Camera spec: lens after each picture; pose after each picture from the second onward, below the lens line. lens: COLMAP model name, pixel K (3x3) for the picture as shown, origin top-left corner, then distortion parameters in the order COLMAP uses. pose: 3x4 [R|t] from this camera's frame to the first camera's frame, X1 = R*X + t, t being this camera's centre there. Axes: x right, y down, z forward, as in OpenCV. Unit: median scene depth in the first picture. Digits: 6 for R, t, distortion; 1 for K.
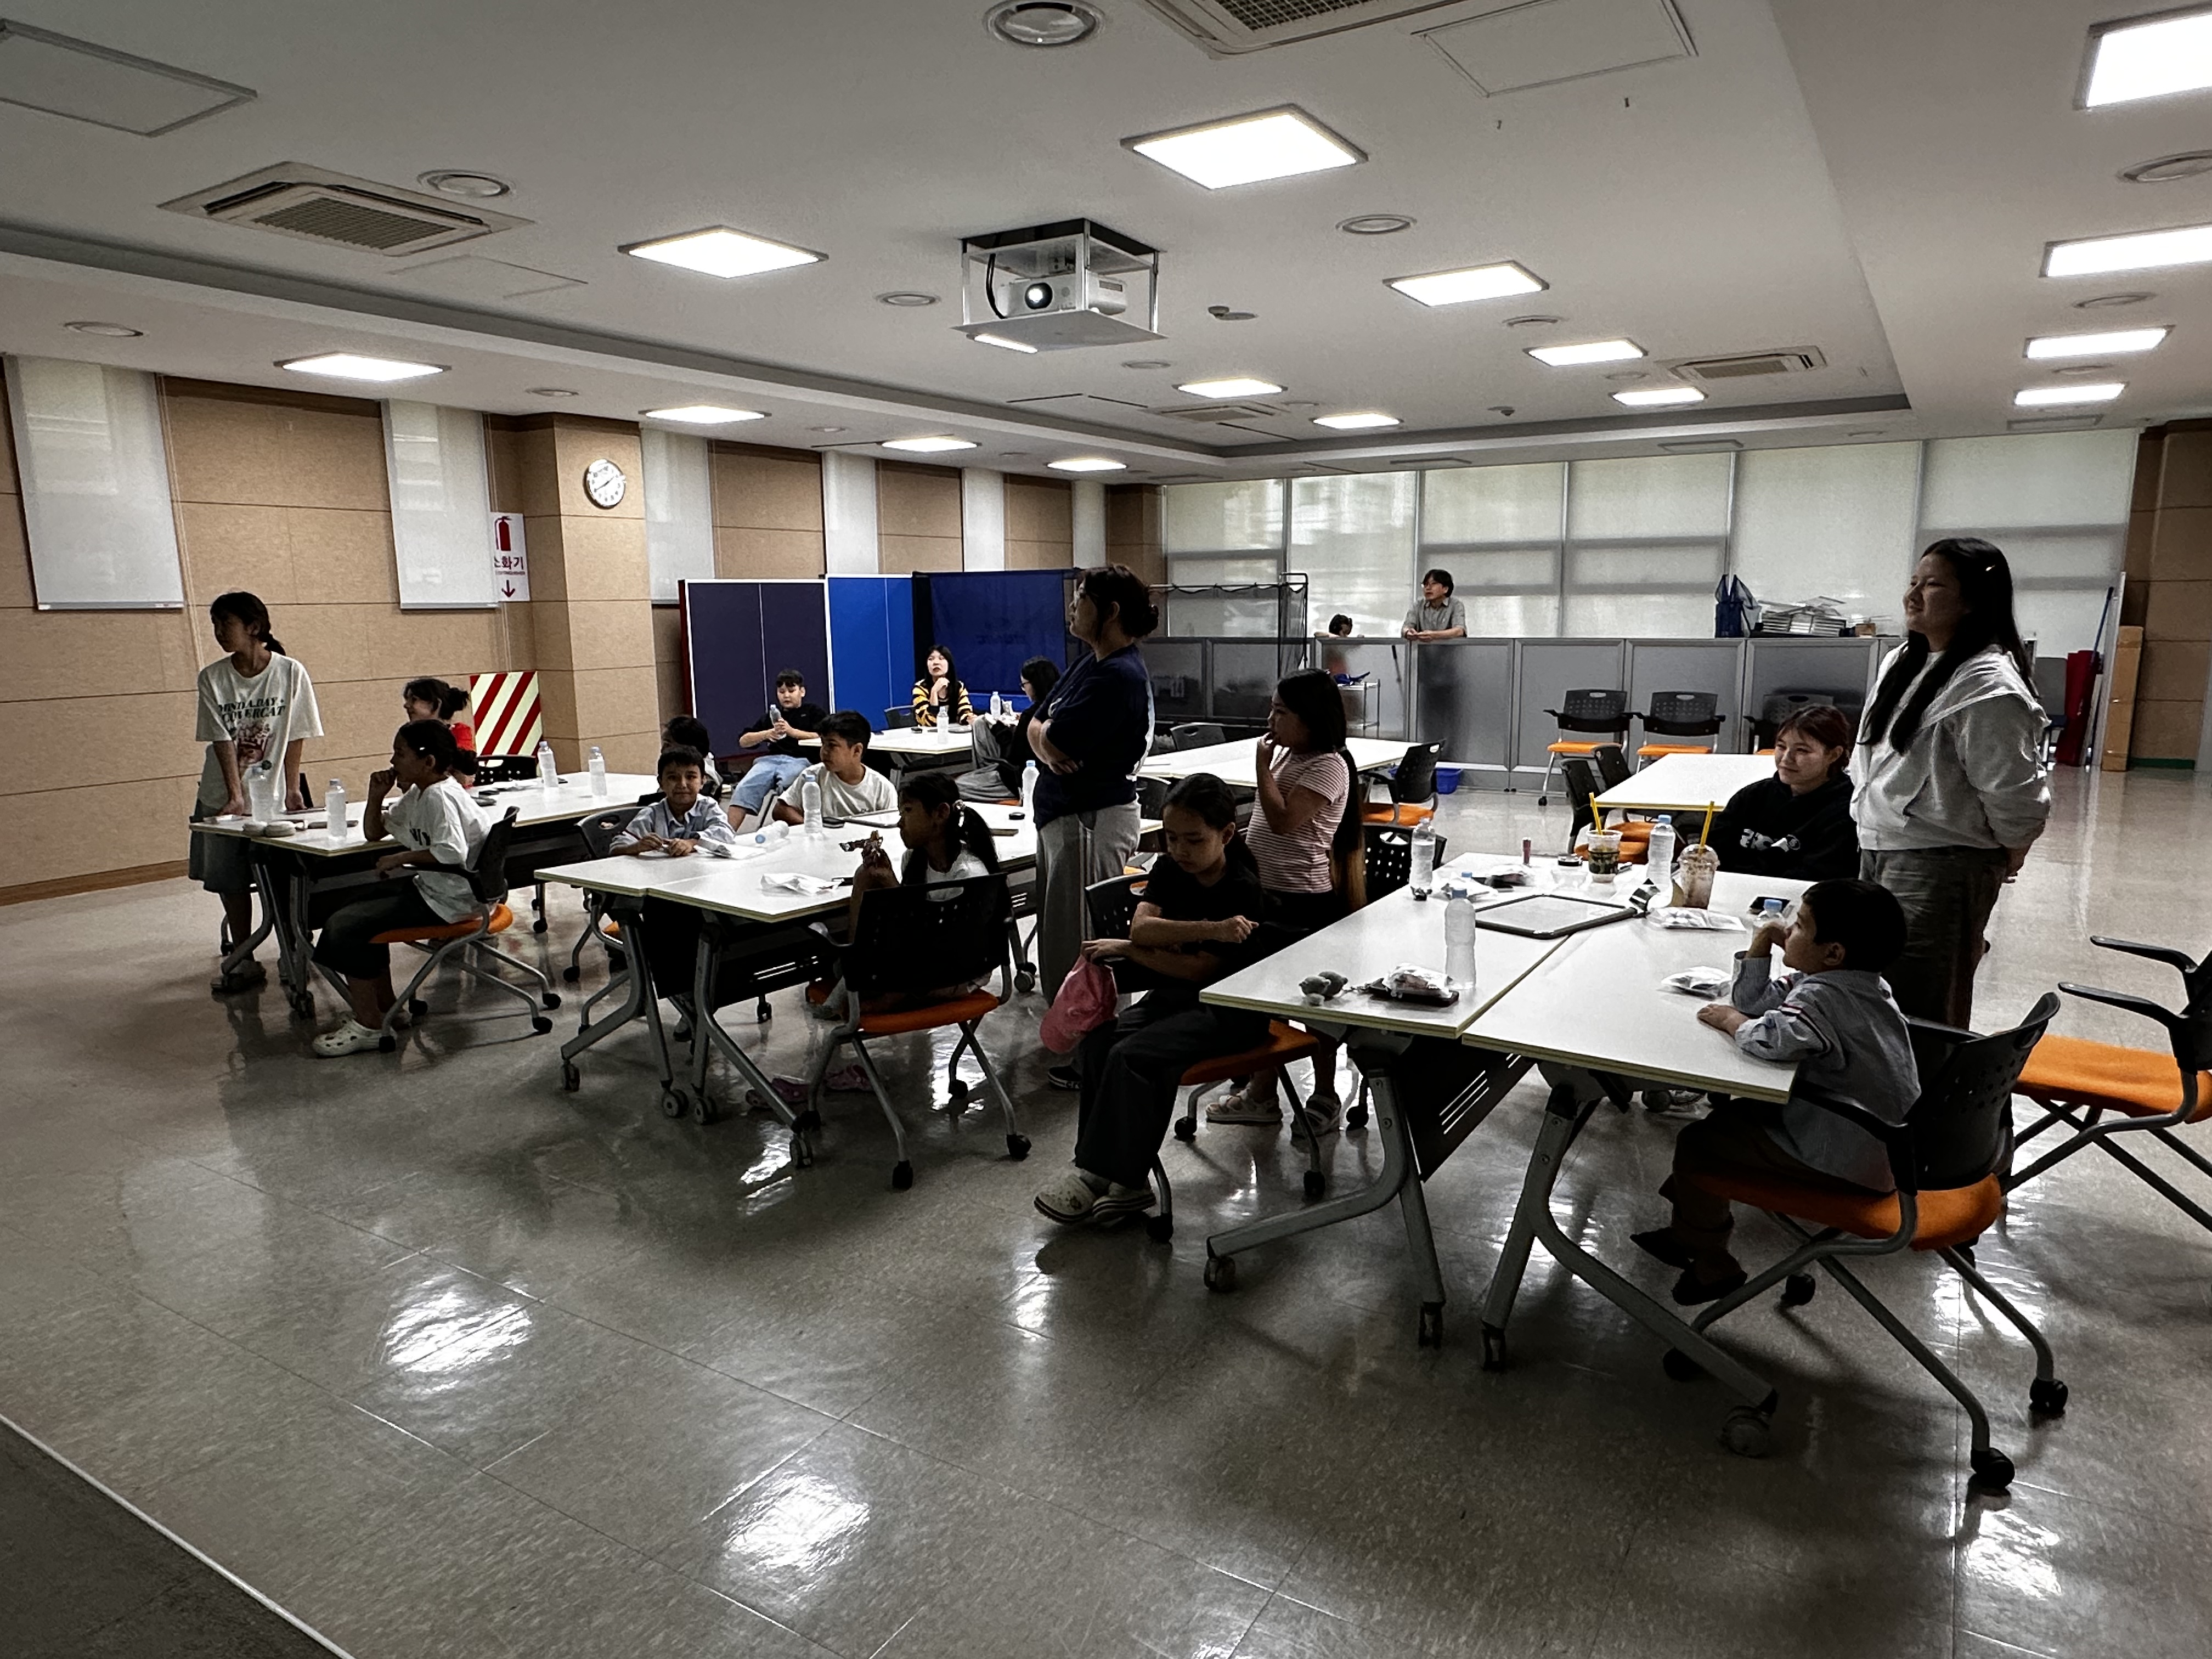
lens RADIAL K [[1387.6, 0, 1104.4], [0, 1387.6, 837.5], [0, 0, 1]] dist [-0.000004, -0.000345]
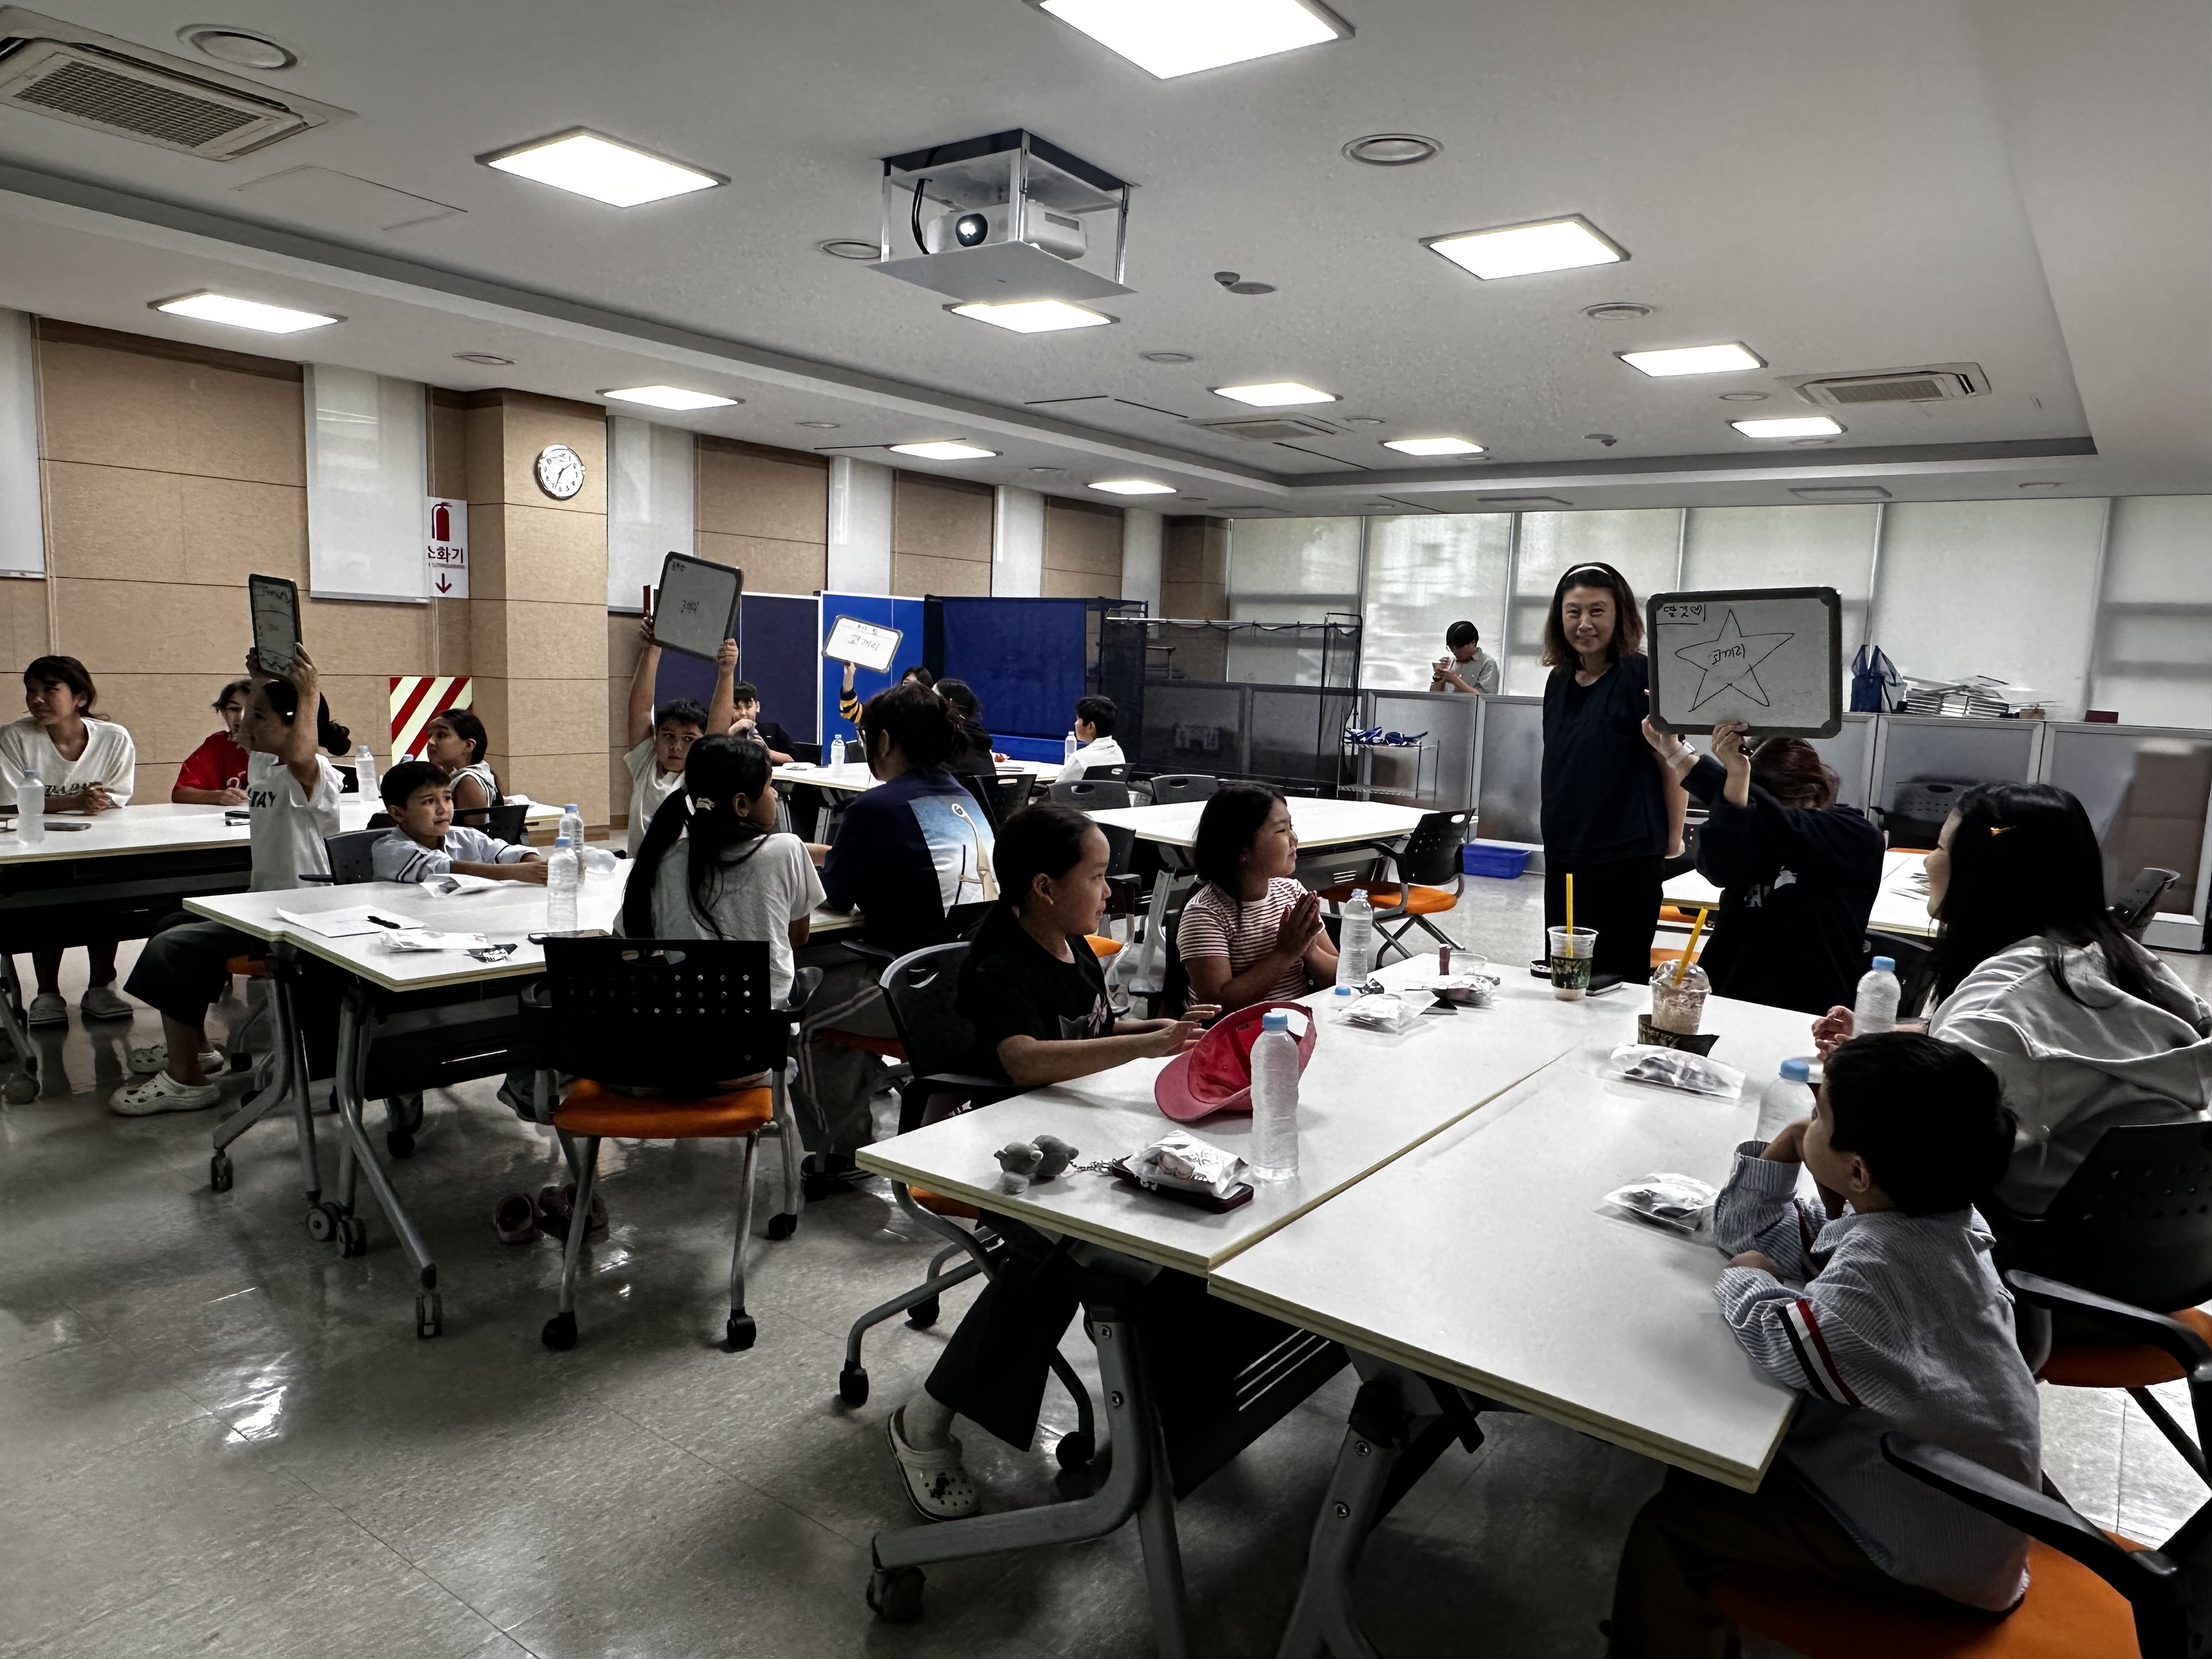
lens RADIAL K [[1455.1, 0, 1102.9], [0, 1455.1, 845.6], [0, 0, 1]] dist [0.003728, -0.002290]
pose [[0.995827, 0.059575, -0.069131, 0.068207], [-0.062289, 0.997343, -0.037788, -0.002801], [0.066696, 0.041937, 0.996892, 0.108110]]
